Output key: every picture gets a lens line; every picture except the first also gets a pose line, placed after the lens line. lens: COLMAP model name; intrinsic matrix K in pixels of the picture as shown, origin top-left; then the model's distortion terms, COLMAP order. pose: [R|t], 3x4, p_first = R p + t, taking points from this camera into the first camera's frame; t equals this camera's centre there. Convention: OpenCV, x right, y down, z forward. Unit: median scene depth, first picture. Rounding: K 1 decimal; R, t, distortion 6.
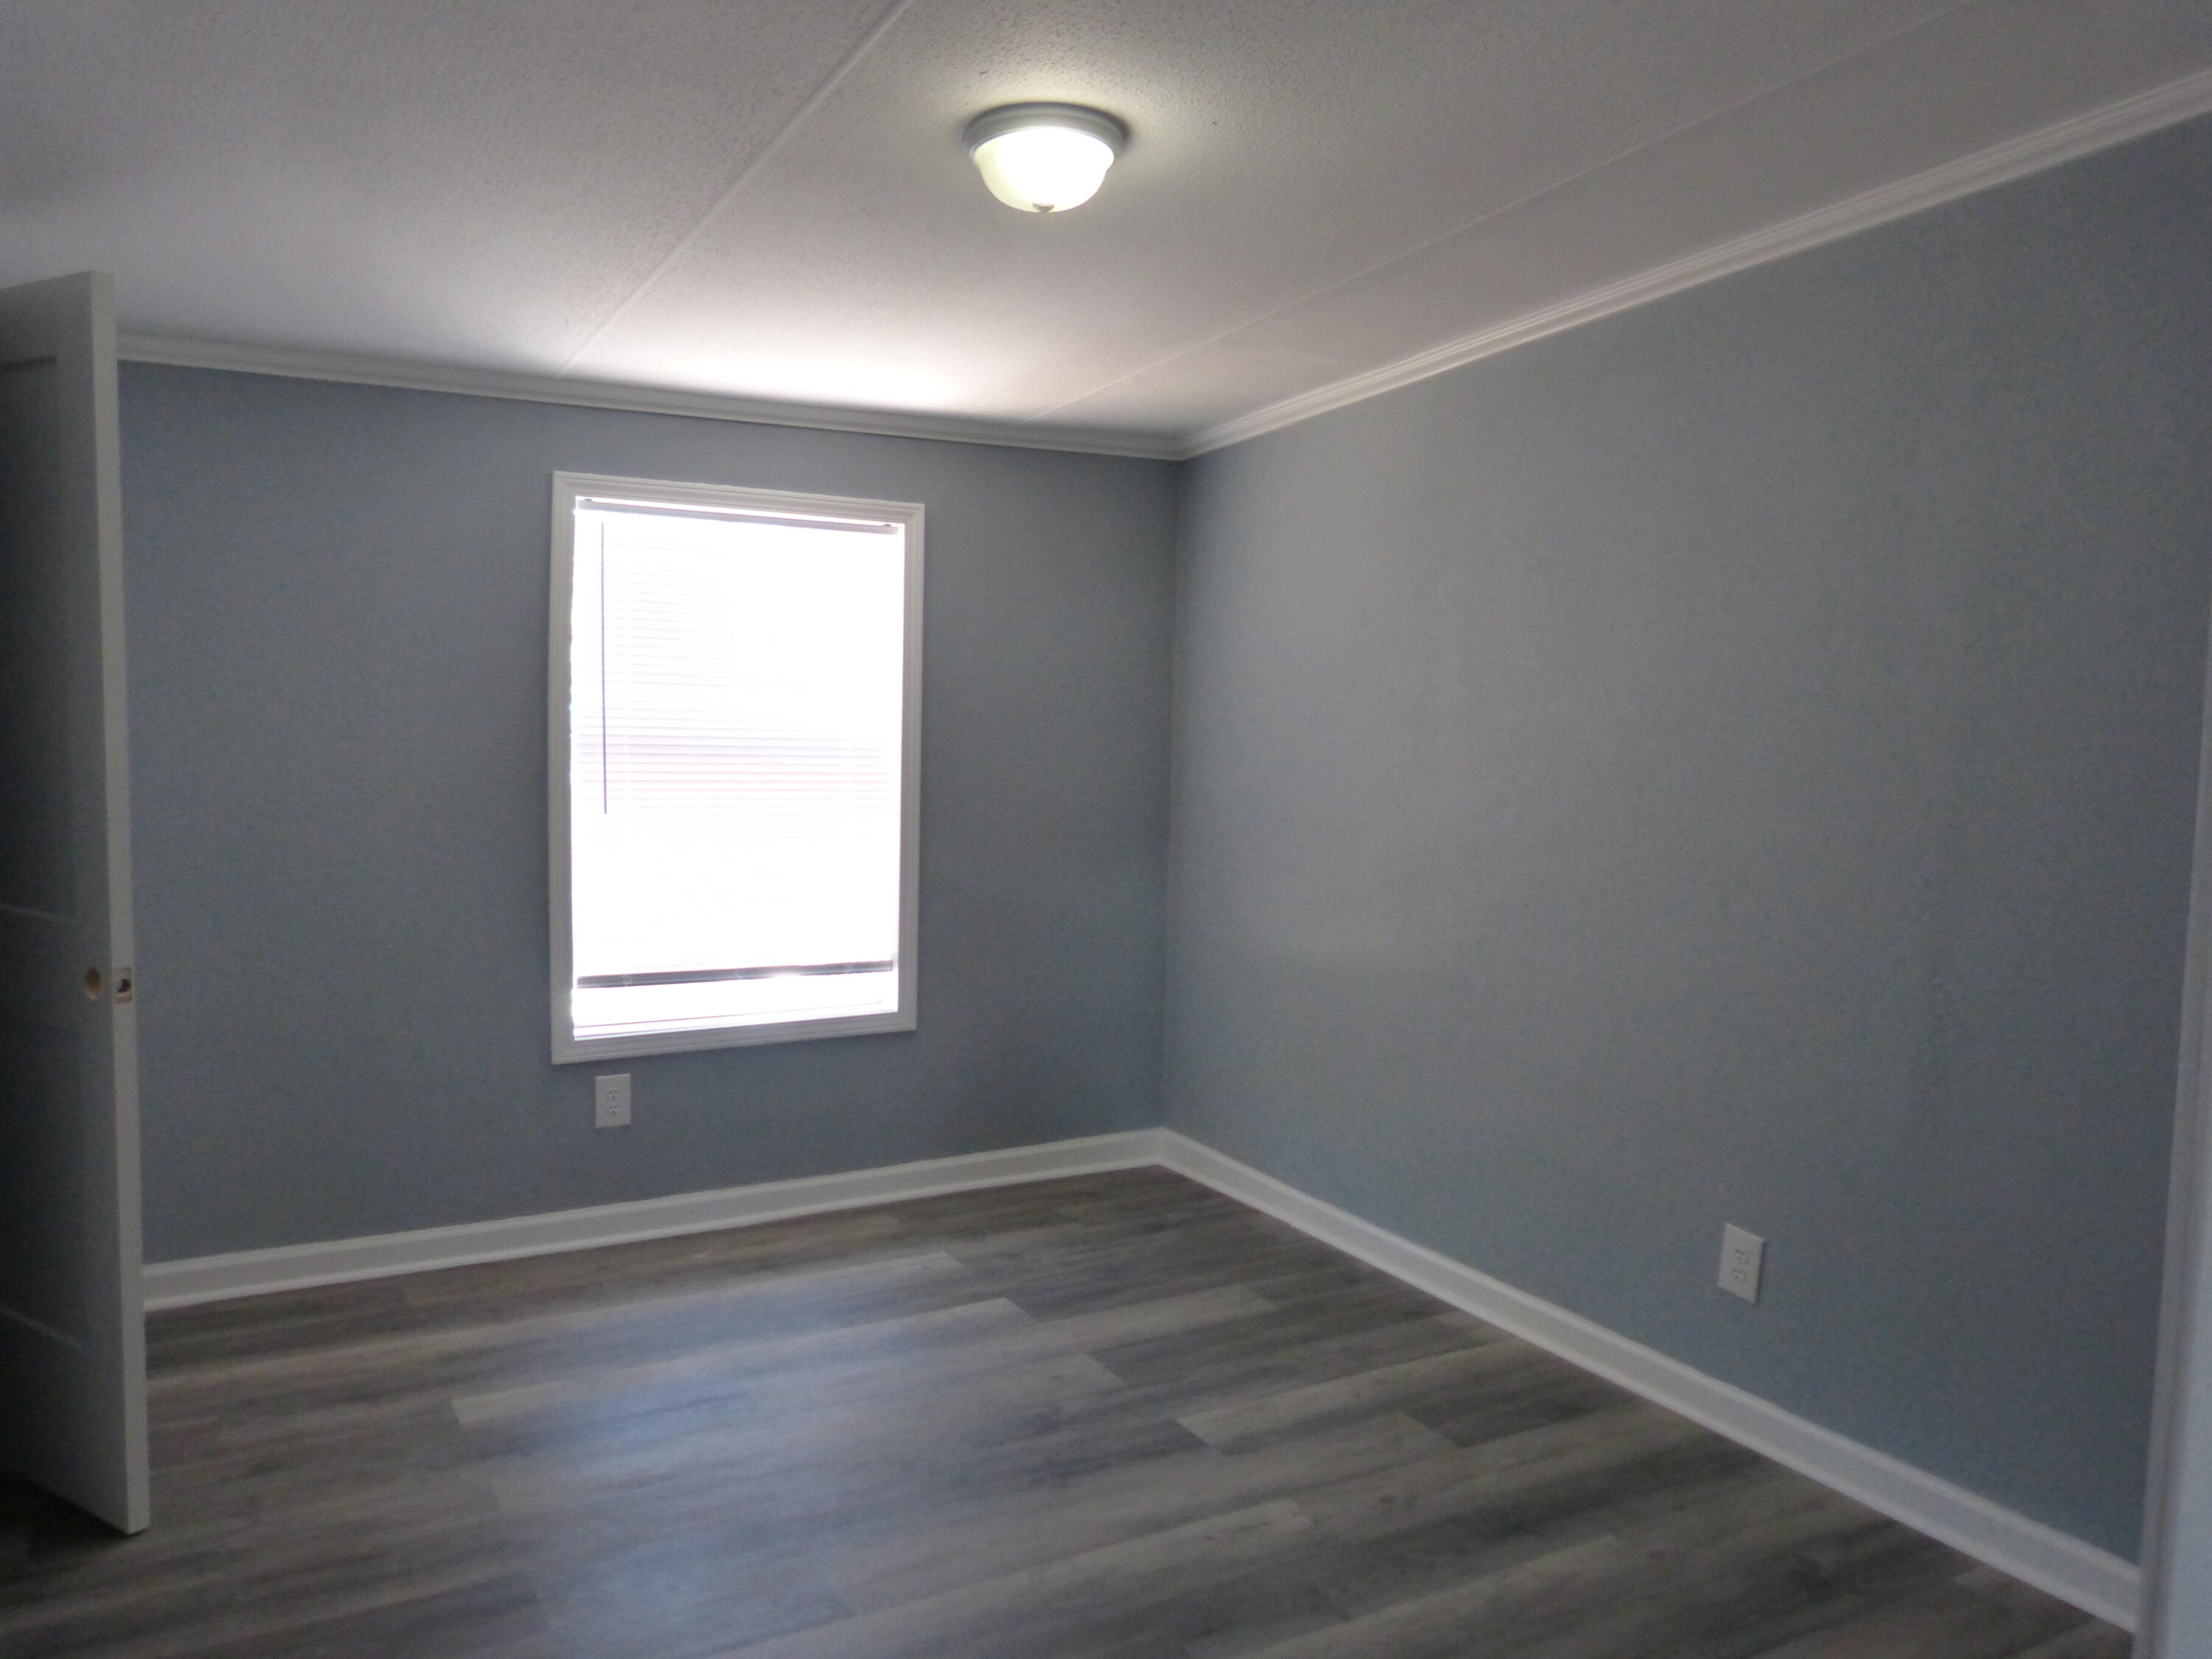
lens RADIAL K [[1672.5, 0, 1112.2], [0, 1672.5, 834.5], [0, 0, 1]] dist [-0.036828, 0.035127]
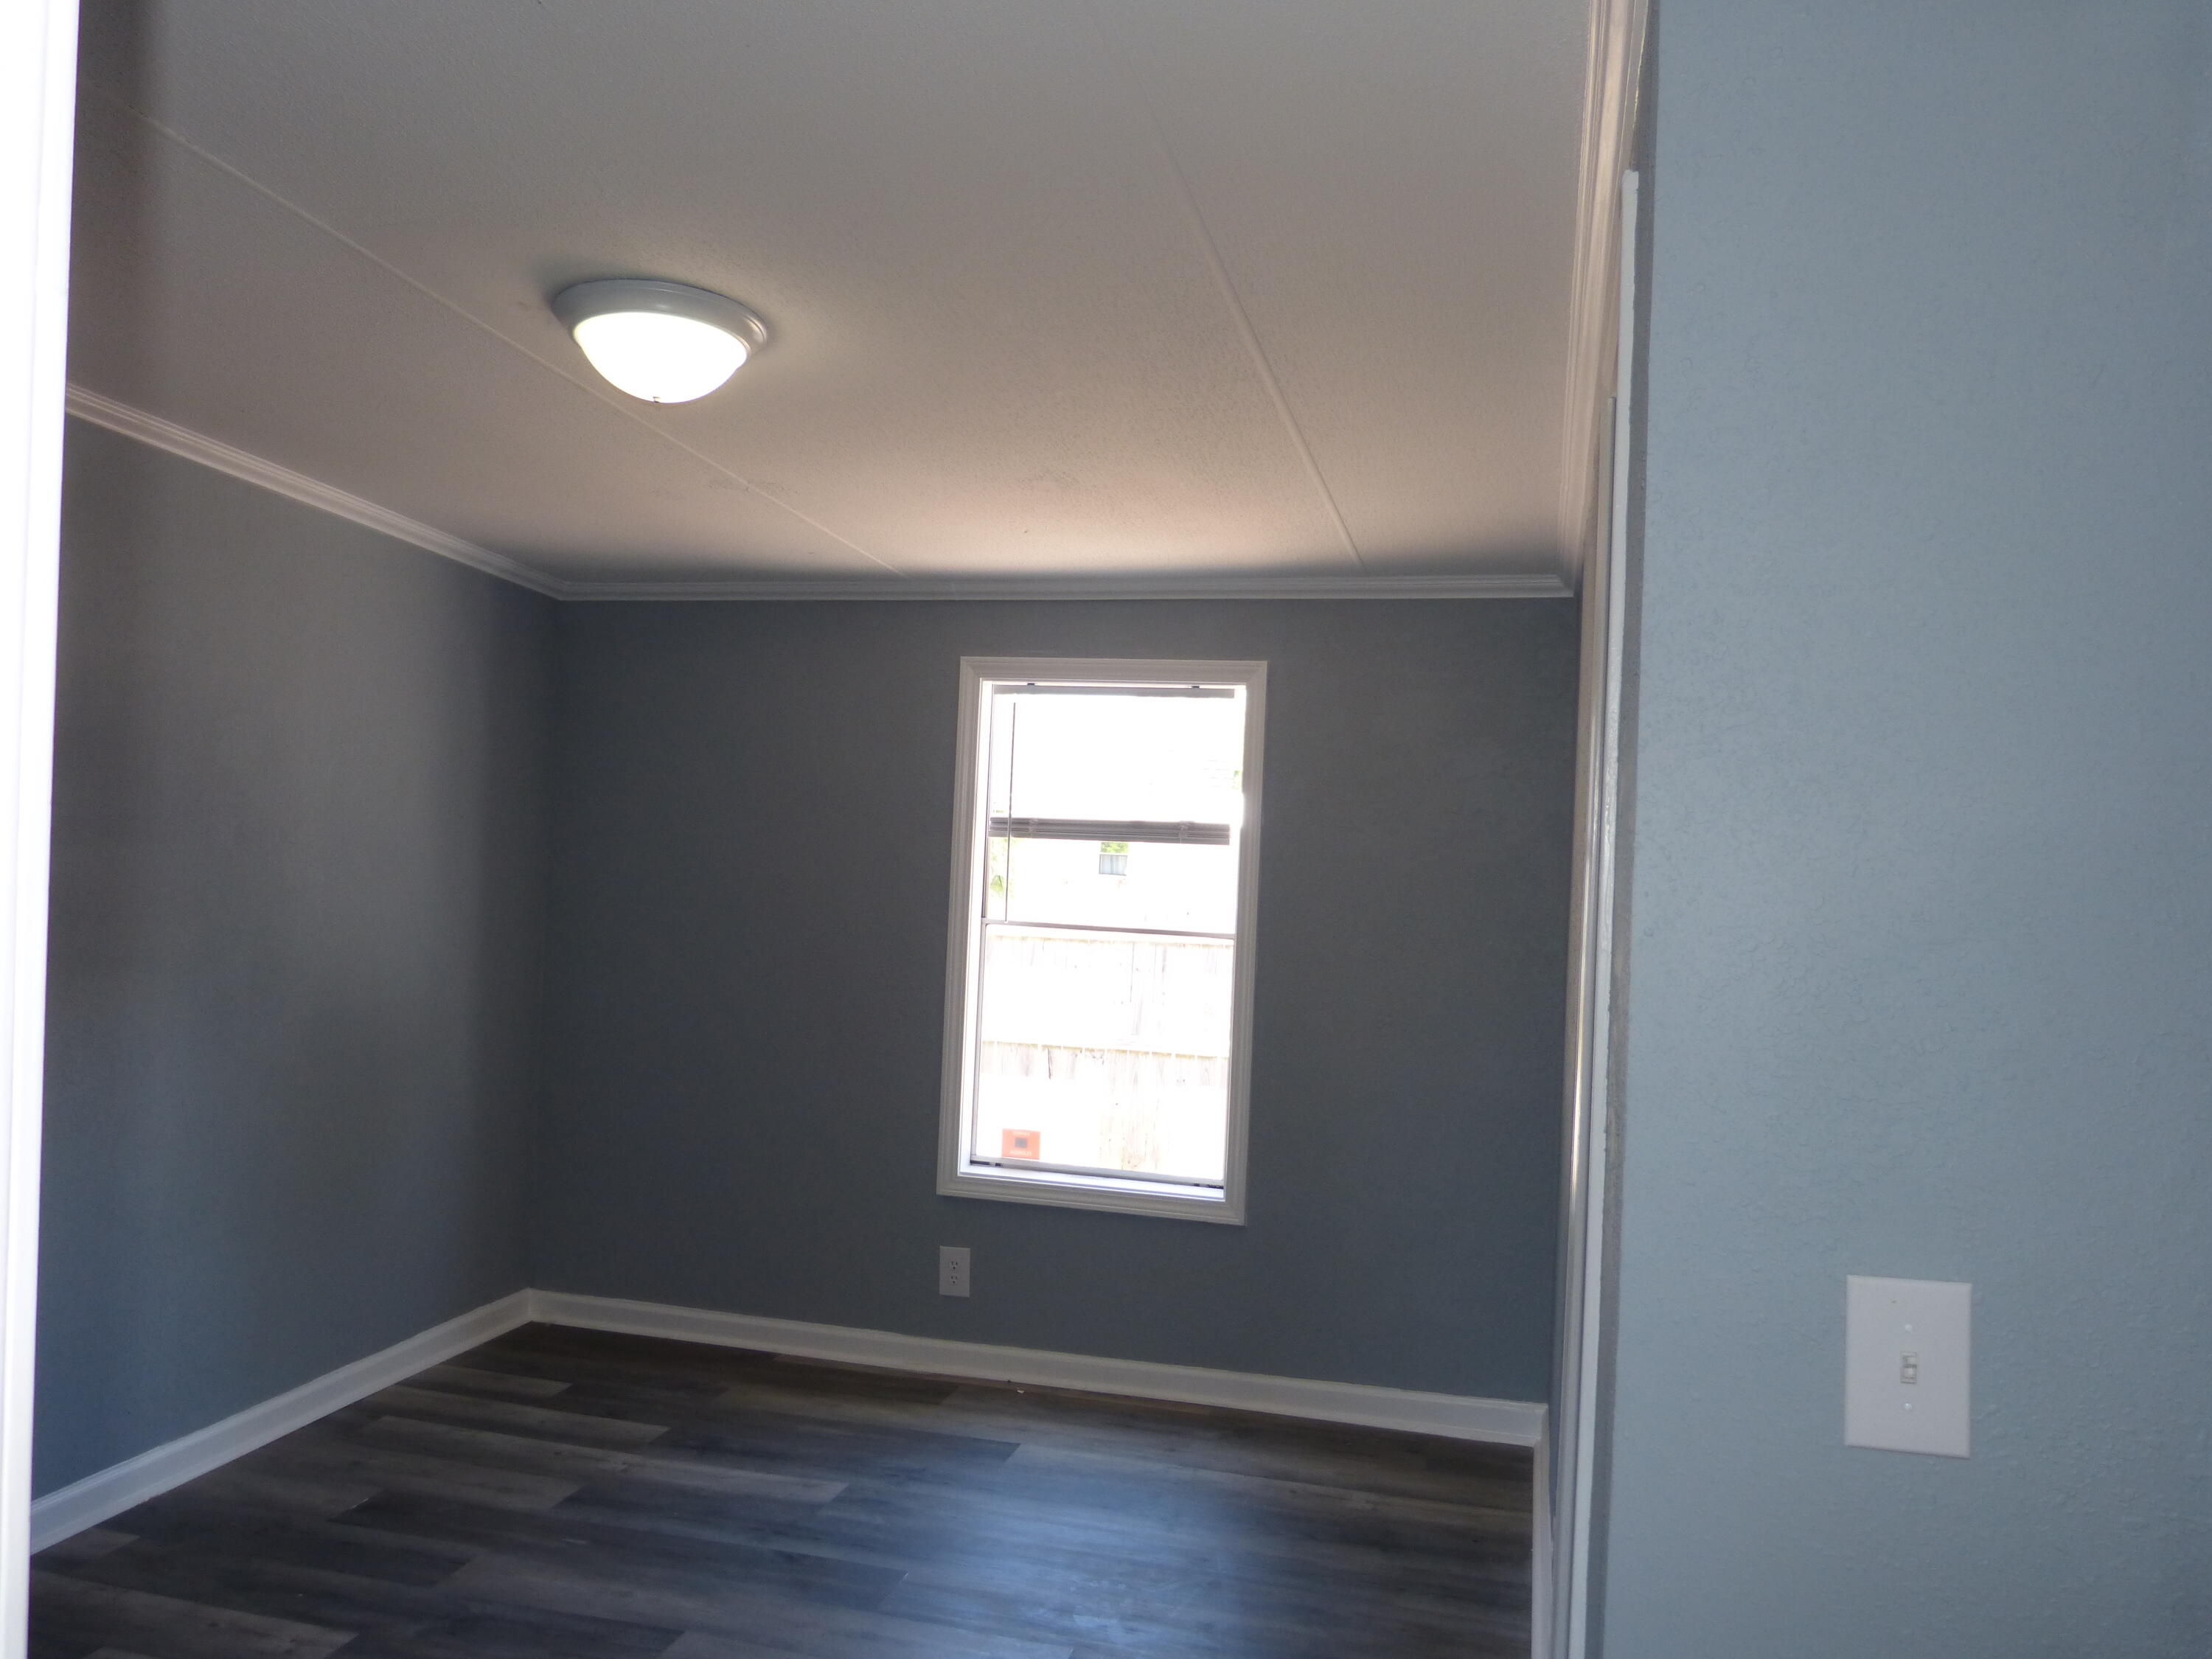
lens RADIAL K [[1672.5, 0, 1111.8], [0, 1672.5, 834.6], [0, 0, 1]] dist [-0.036828, 0.035127]
pose [[0.684687, -0.004552, -0.728823, 0.525358], [-0.084375, 0.992762, -0.085467, -0.012635], [0.723937, 0.120012, 0.679347, 0.310021]]
